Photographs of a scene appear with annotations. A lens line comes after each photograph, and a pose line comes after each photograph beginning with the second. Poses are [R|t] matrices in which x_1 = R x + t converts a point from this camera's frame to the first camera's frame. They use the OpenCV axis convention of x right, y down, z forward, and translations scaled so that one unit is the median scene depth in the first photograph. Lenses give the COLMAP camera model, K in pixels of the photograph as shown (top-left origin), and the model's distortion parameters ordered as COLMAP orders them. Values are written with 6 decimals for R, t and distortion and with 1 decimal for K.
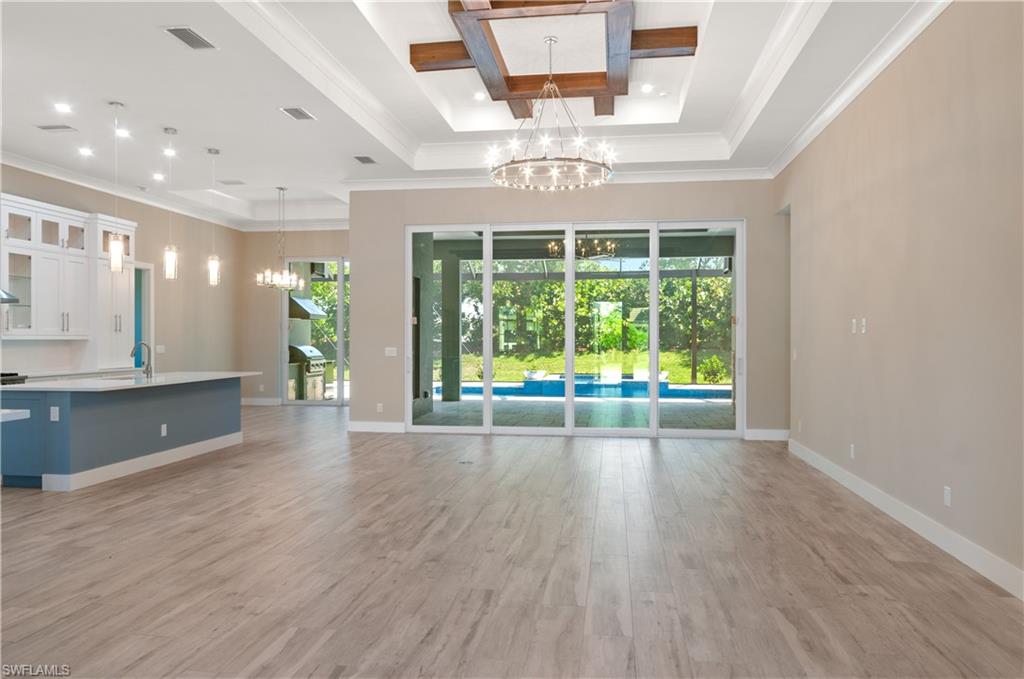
lens RADIAL K [[707.4, 0, 511.8], [0, 707.4, 338.3], [0, 0, 1]] dist [-0.000351, -0.000166]
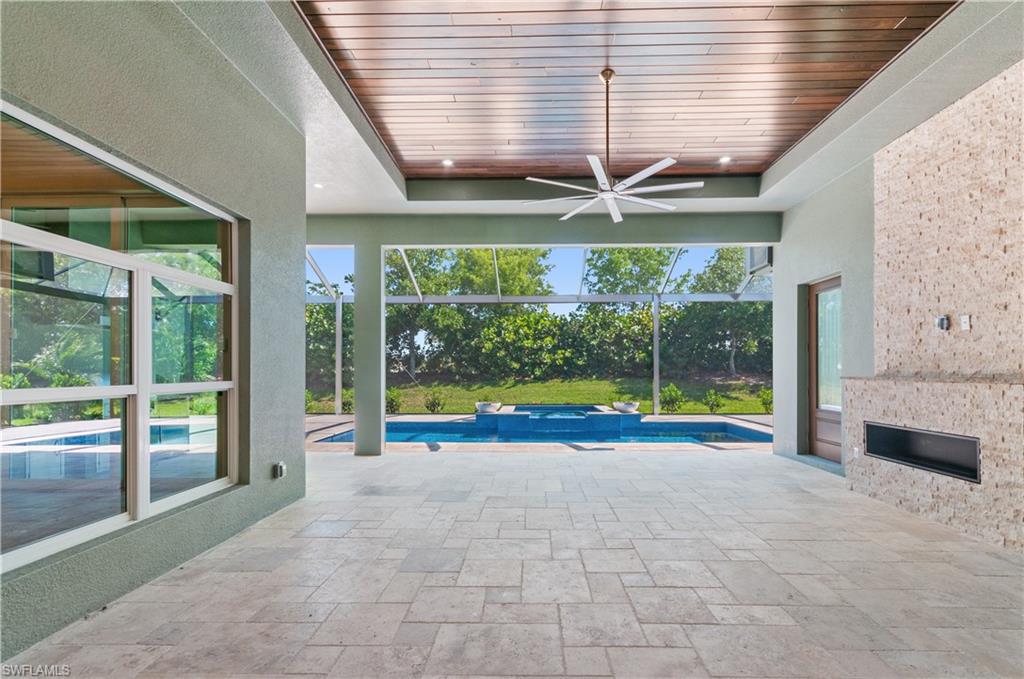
lens RADIAL K [[471.9, 0, 528.6], [0, 471.9, 363.7], [0, 0, 1]] dist [-0.000728, -0.002123]
pose [[0.990600, 0.002434, 0.136772, 0.001272], [-0.000161, 0.999862, -0.016628, 0.005489], [-0.136794, 0.016450, 0.990463, 0.285393]]
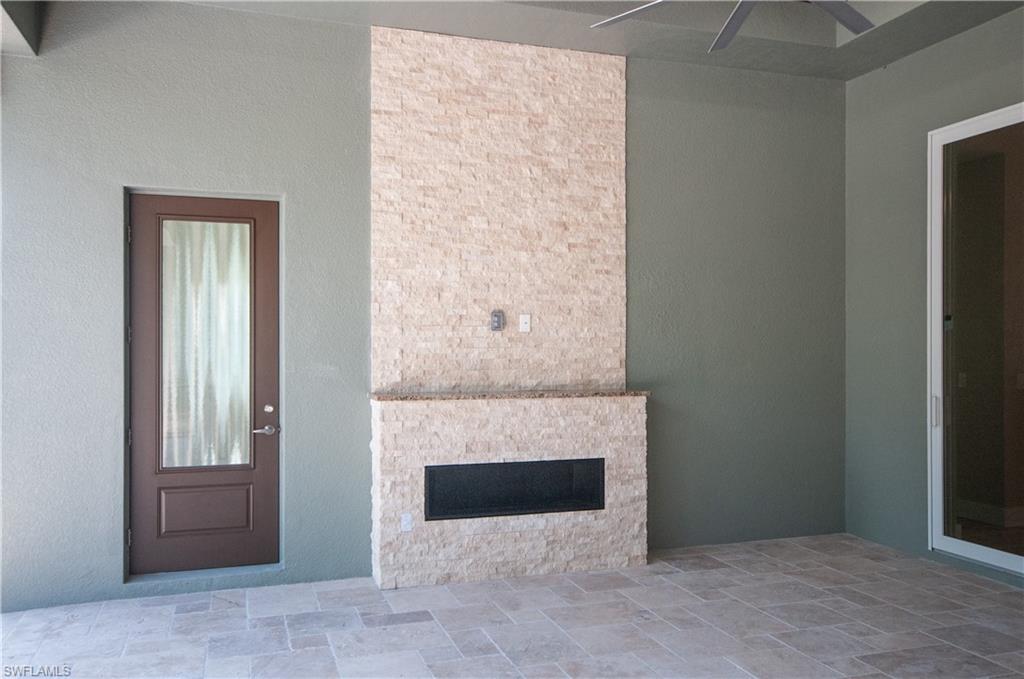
lens RADIAL K [[845.4, 0, 517.1], [0, 845.4, 345.5], [0, 0, 1]] dist [-0.002535, 0.014563]
pose [[-0.461731, 0.003984, 0.887011, -0.030545], [0.001505, 0.999992, -0.003708, -0.002492], [-0.887018, -0.000377, -0.461734, 0.492463]]
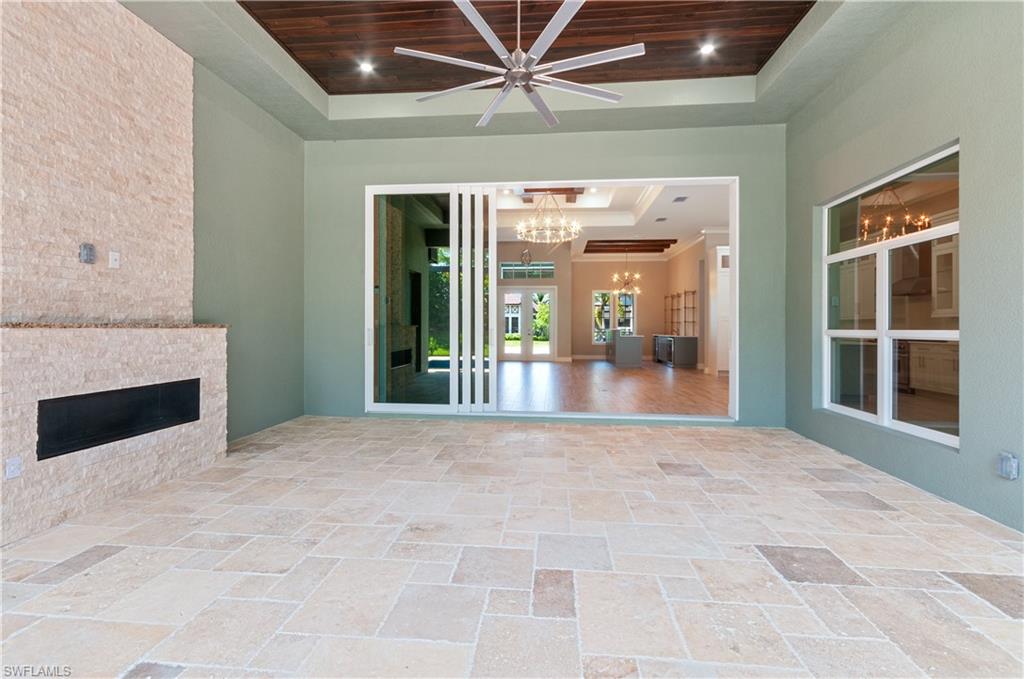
lens RADIAL K [[471.9, 0, 518.3], [0, 471.9, 324.5], [0, 0, 1]] dist [-0.000728, -0.002123]
pose [[-0.997793, -0.003852, -0.066286, 0.050322], [-0.003603, 0.999986, -0.003883, 0.007622], [0.066300, -0.003635, -0.997793, 0.523082]]
